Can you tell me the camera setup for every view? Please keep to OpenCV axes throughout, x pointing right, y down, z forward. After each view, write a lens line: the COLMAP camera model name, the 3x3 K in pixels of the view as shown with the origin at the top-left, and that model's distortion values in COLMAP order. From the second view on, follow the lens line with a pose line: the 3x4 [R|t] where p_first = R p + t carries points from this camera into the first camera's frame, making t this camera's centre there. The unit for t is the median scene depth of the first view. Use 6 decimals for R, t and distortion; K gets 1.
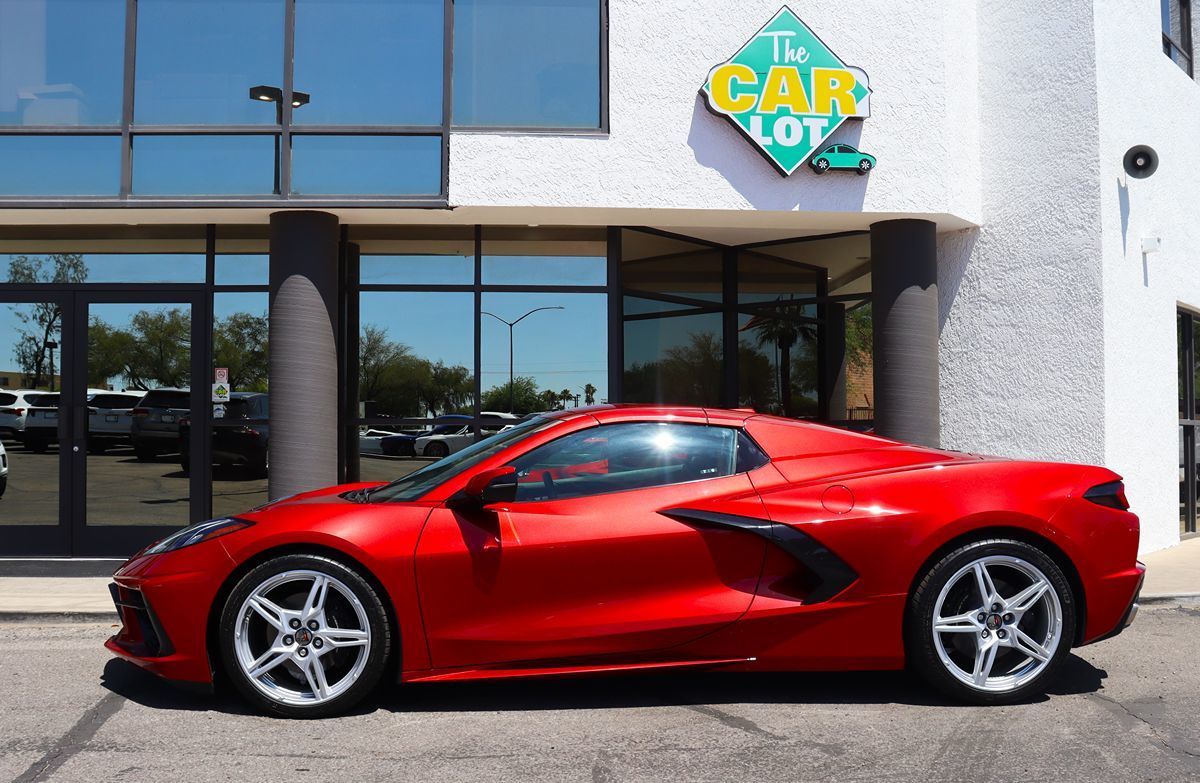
lens RADIAL K [[1186.0, 0, 640.1], [0, 1186.0, 417.2], [0, 0, 1]] dist [-0.096193, 0.000000]
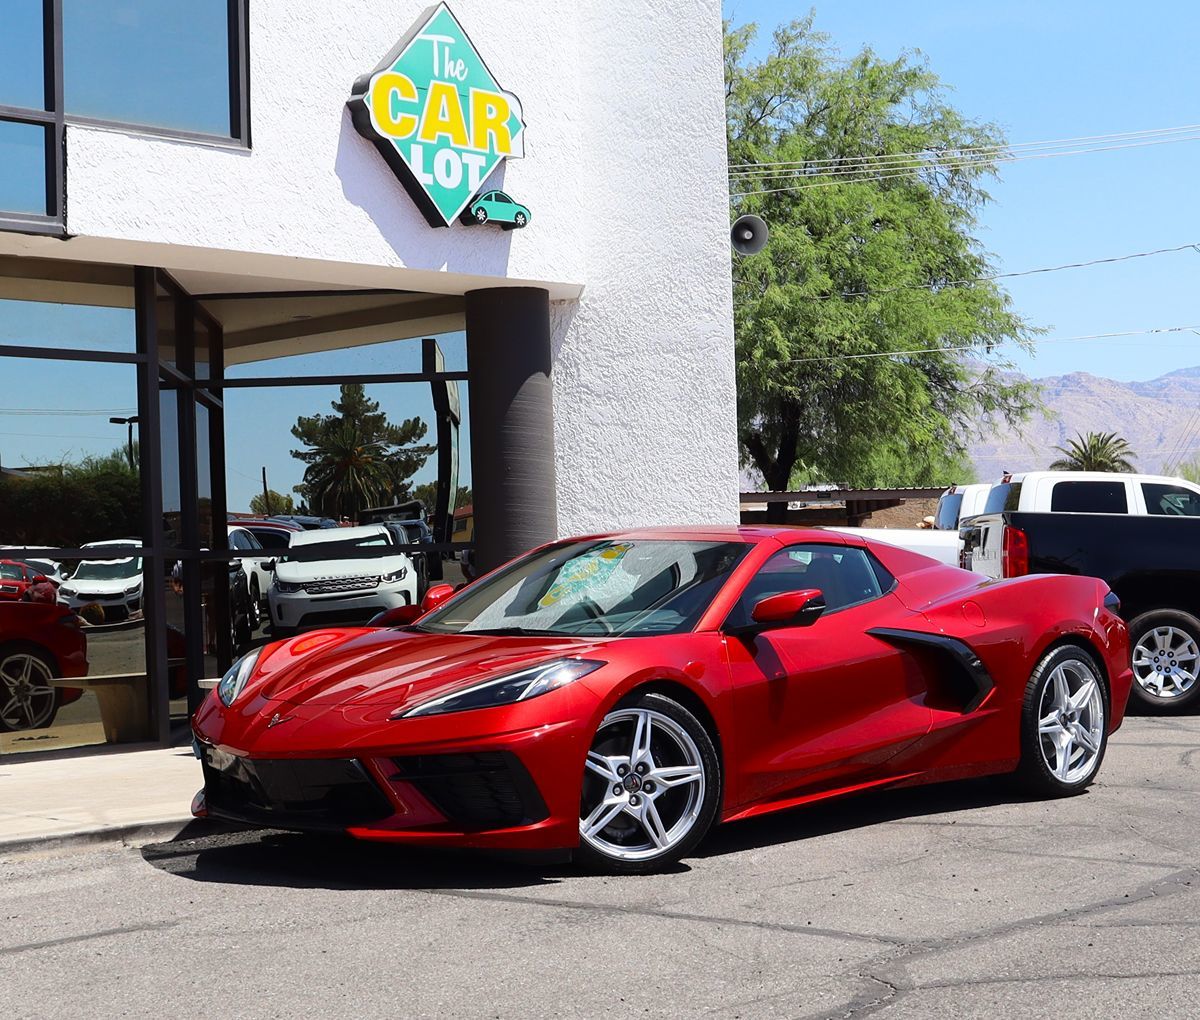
lens RADIAL K [[2287.6, 0, 604.9], [0, 2287.6, 504.8], [0, 0, 1]] dist [-0.078441, 0.000000]
pose [[0.733423, -0.002122, 0.679770, -0.809183], [0.013838, 0.999835, -0.011808, -0.004931], [-0.679632, 0.018067, 0.733331, -0.155183]]
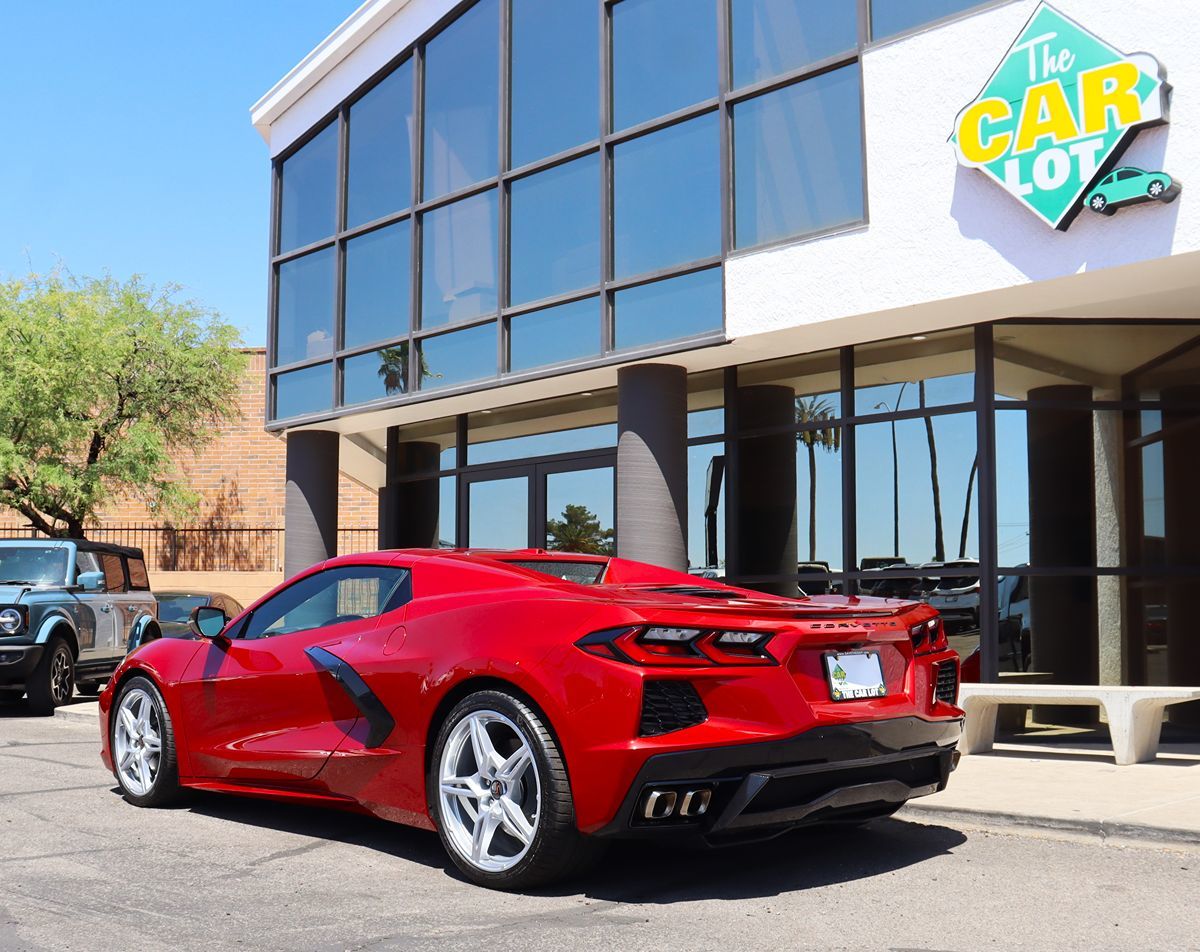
lens RADIAL K [[1447.9, 0, 593.9], [0, 1447.9, 513.1], [0, 0, 1]] dist [-0.029486, 0.000000]
pose [[0.617838, -0.058581, -0.784120, 0.643127], [0.017517, 0.997999, -0.060757, 0.022070], [0.786110, 0.023803, 0.617628, 0.221920]]
